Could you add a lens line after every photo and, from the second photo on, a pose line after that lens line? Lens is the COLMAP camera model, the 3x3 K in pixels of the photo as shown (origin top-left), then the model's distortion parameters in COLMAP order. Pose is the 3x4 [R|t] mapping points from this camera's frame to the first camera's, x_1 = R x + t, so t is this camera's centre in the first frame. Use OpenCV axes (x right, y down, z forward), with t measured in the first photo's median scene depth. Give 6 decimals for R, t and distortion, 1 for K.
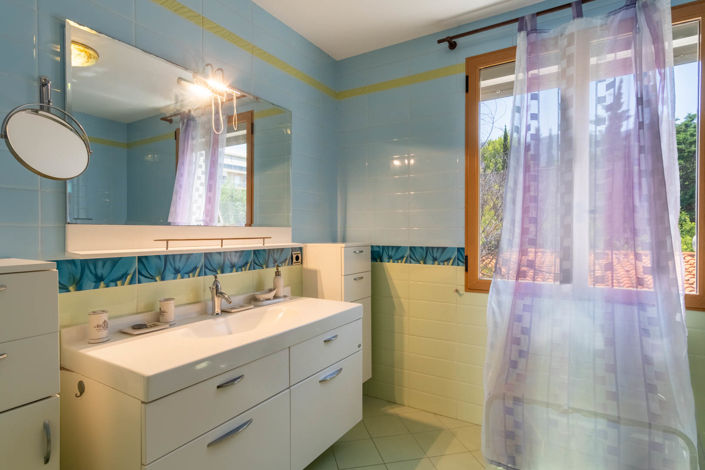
lens RADIAL K [[372.8, 0, 353.3], [0, 372.8, 233.3], [0, 0, 1]] dist [0.003630, 0.006040]
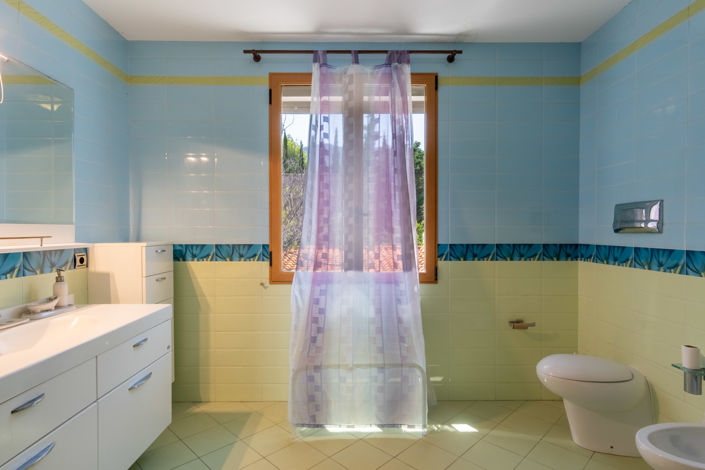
lens RADIAL K [[372.8, 0, 353.3], [0, 372.8, 233.3], [0, 0, 1]] dist [0.003630, 0.006040]
pose [[0.846350, -0.004429, 0.532609, -0.093734], [0.002870, 0.999989, 0.003755, 0.002378], [-0.532619, -0.001649, 0.846353, -0.080489]]
